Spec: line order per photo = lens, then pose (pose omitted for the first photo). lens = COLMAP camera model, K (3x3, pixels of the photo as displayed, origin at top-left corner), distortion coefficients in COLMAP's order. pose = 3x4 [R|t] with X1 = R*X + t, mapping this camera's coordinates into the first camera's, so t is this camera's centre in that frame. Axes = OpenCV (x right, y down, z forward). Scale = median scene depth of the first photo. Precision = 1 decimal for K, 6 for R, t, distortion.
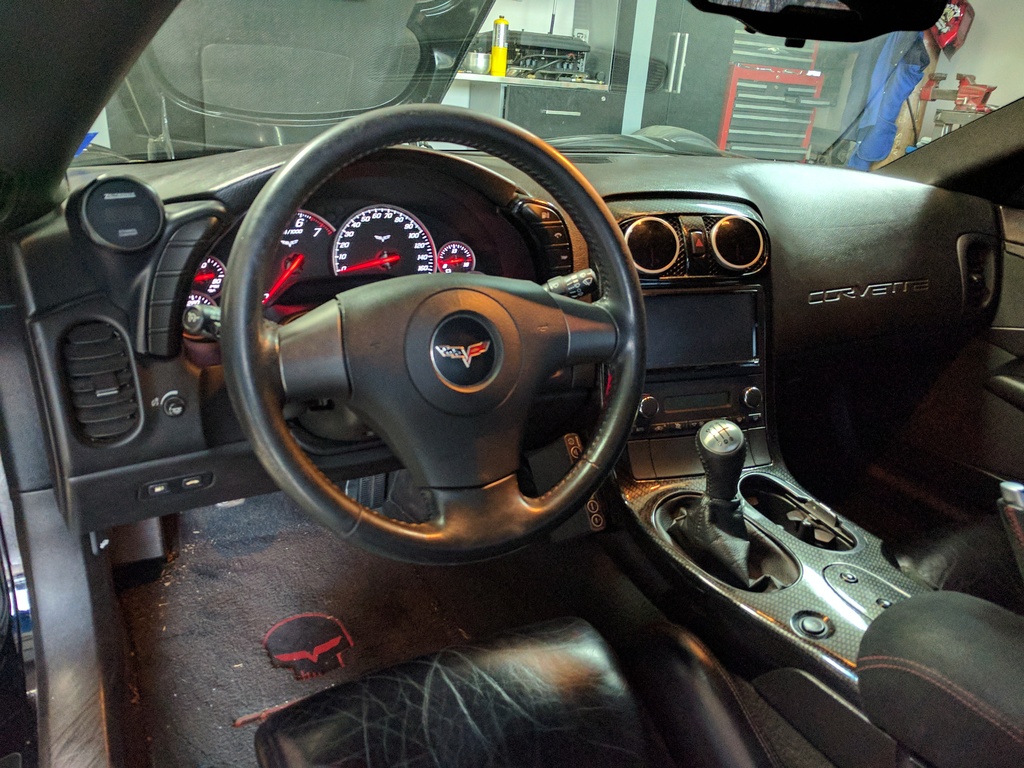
lens RADIAL K [[780.4, 0, 512.0], [0, 780.4, 384.0], [0, 0, 1]] dist [0.018086, 0.005770]
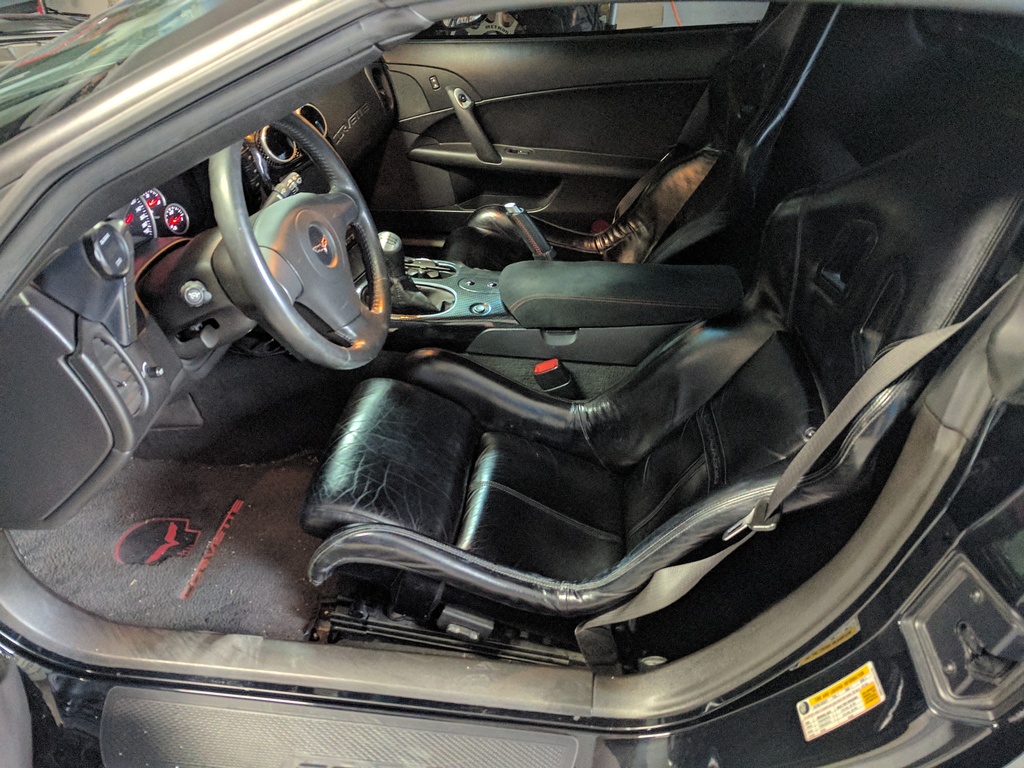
lens RADIAL K [[780.4, 0, 512.0], [0, 780.4, 384.0], [0, 0, 1]] dist [0.018086, 0.005770]
pose [[0.584624, -0.514863, 0.627001, -0.602057], [0.345310, 0.857246, 0.381957, -0.168643], [-0.734149, -0.006791, 0.678954, -0.264999]]
